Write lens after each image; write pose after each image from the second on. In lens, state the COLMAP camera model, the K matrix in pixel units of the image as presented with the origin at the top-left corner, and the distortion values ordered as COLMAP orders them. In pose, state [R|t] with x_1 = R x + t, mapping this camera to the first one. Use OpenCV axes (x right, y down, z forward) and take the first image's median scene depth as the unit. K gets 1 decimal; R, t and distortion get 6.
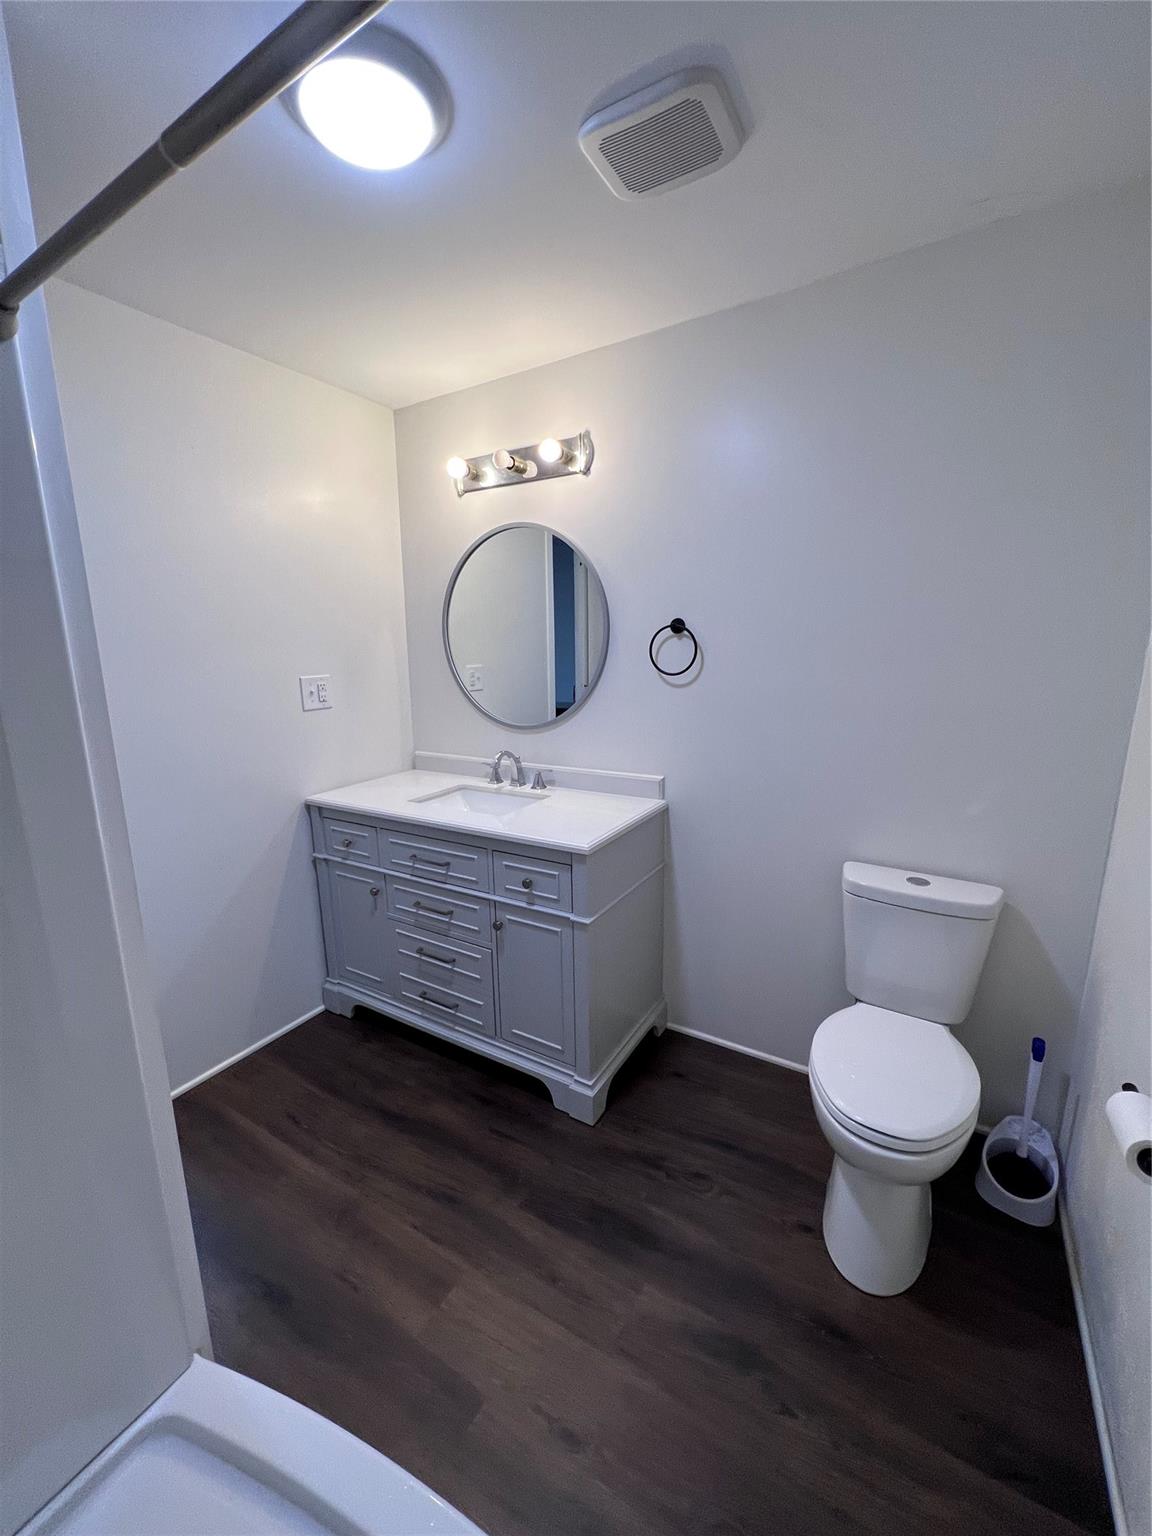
lens RADIAL K [[610.0, 0, 587.9], [0, 610.0, 772.0], [0, 0, 1]] dist [-0.005896, 0.000682]
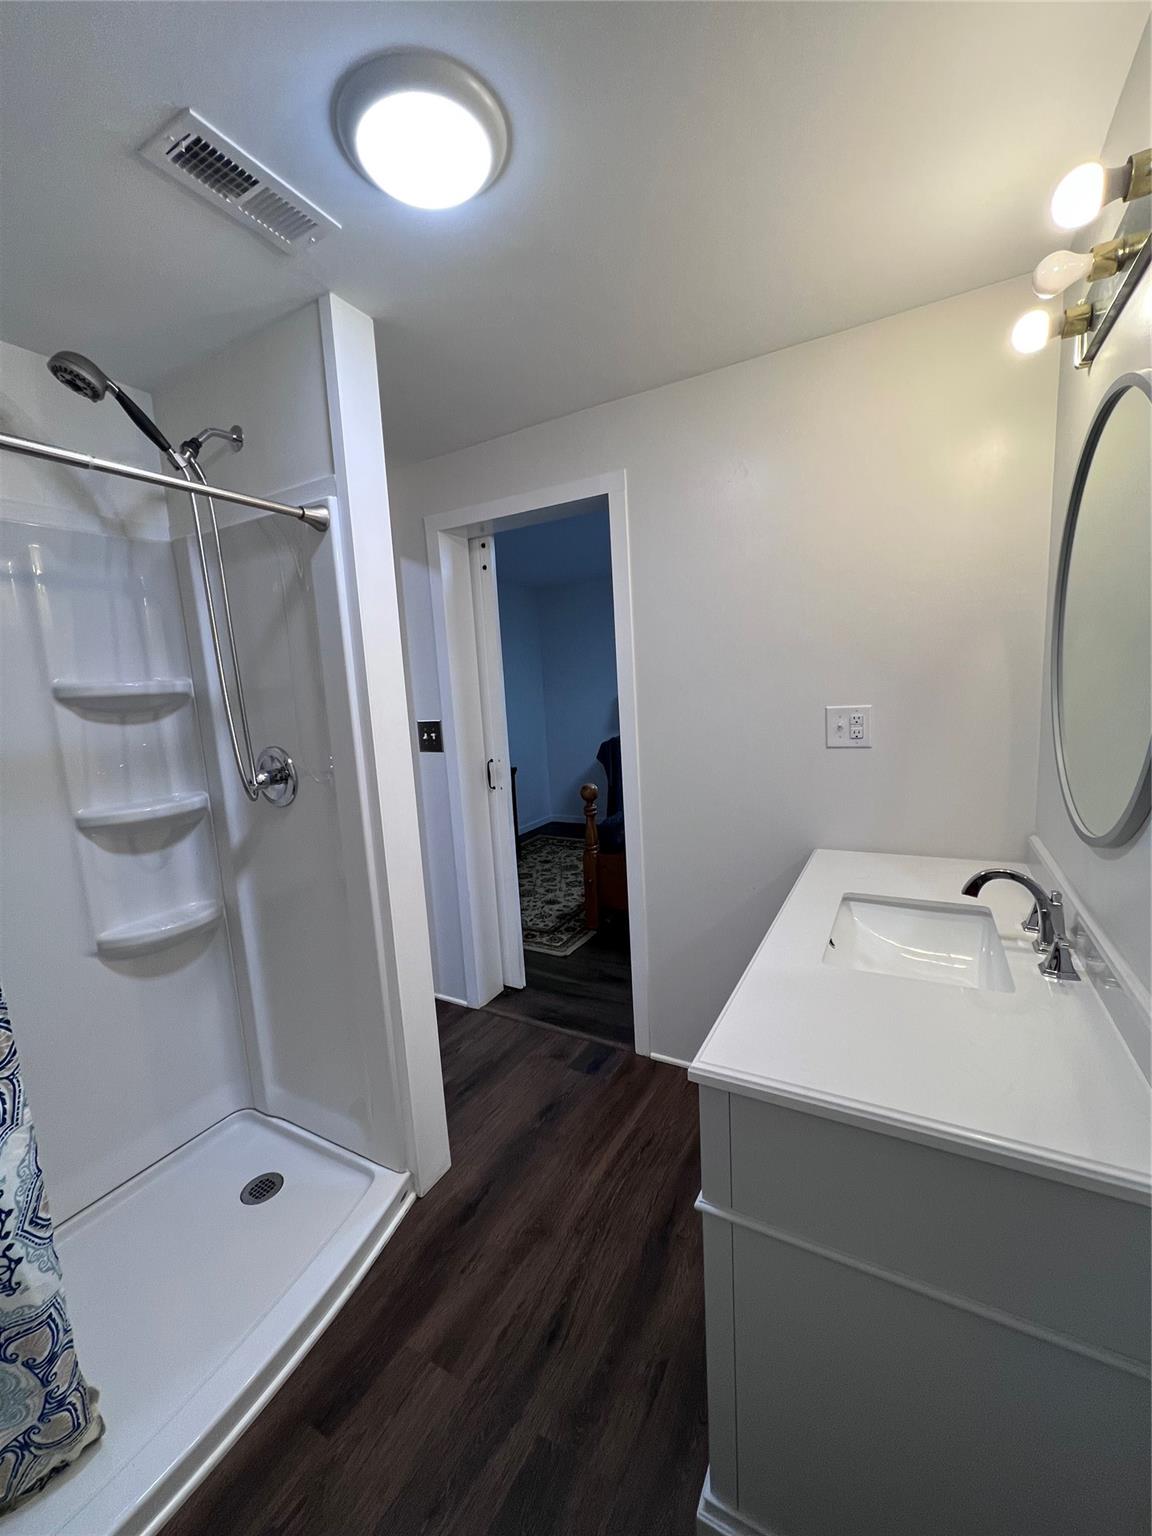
lens RADIAL K [[610.0, 0, 574.5], [0, 610.0, 771.6], [0, 0, 1]] dist [-0.005896, 0.000682]
pose [[0.020699, 0.148081, -0.988759, 0.434899], [-0.147346, 0.978623, 0.143478, -0.168591], [0.988868, 0.142720, 0.042075, 0.774983]]
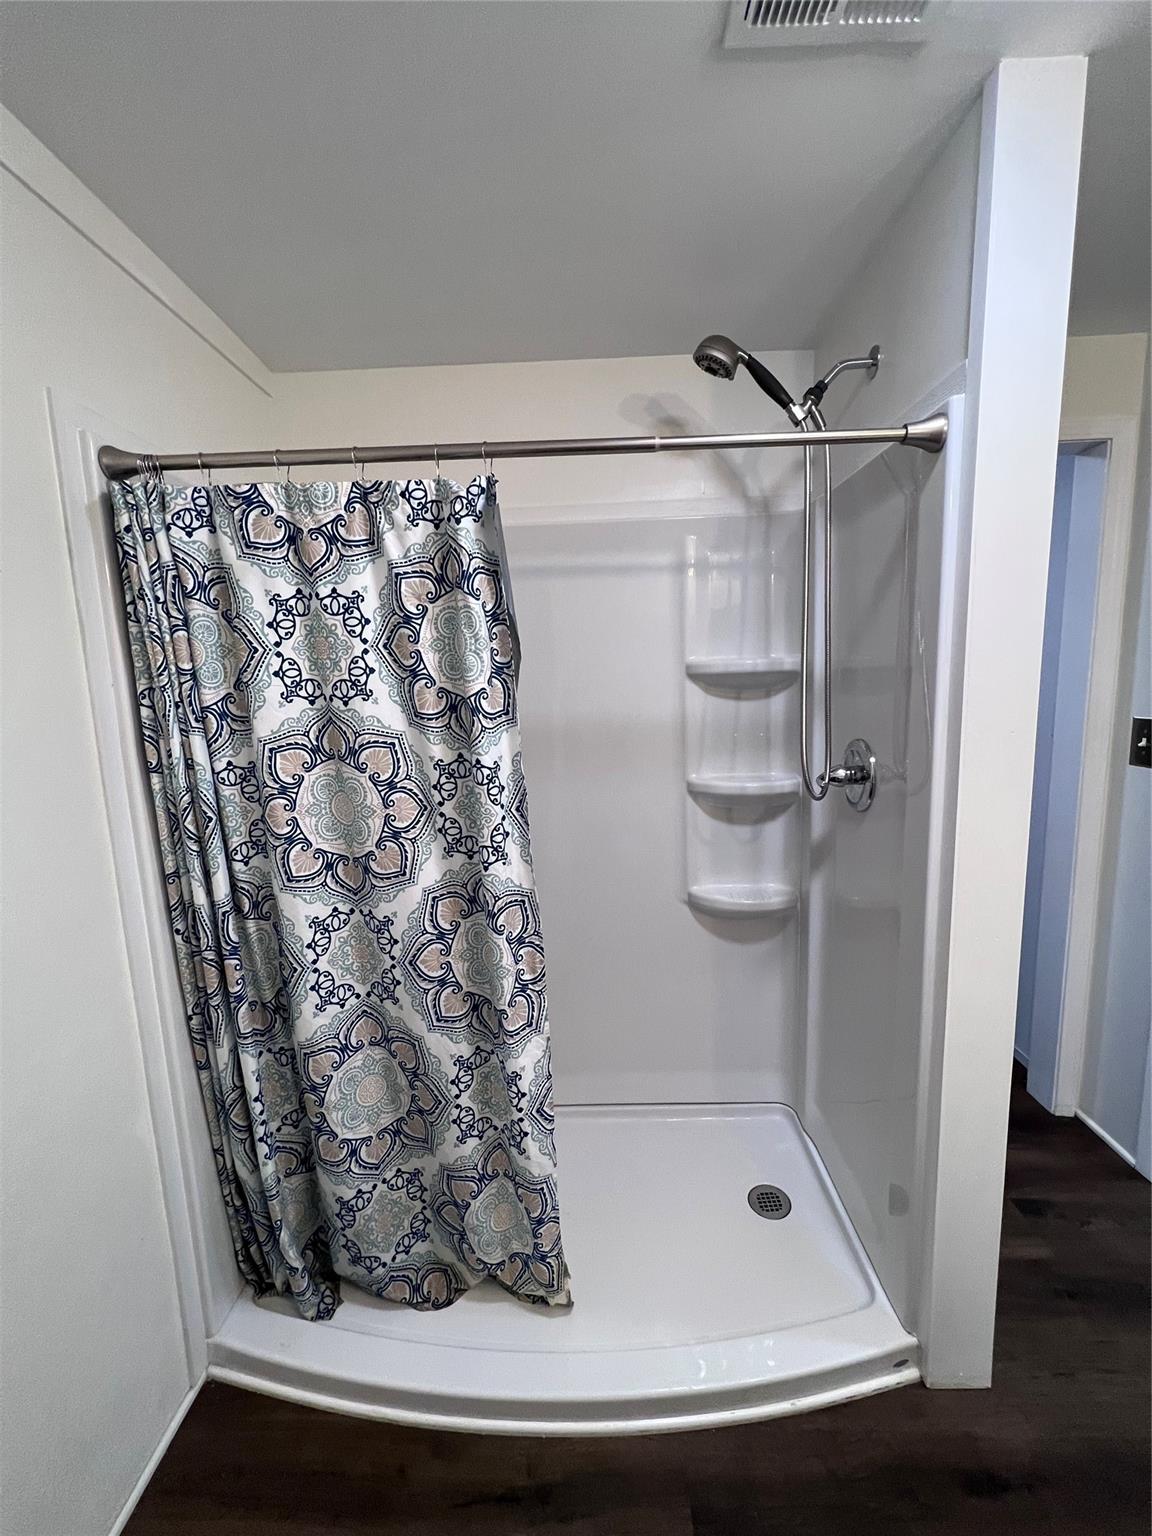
lens RADIAL K [[610.0, 0, 582.1], [0, 610.0, 767.8], [0, 0, 1]] dist [-0.005896, 0.000682]
pose [[-0.872475, 0.102202, -0.477852, 0.179697], [-0.063057, 0.946161, 0.317494, -0.194650], [0.484573, 0.307138, -0.819057, 0.829453]]
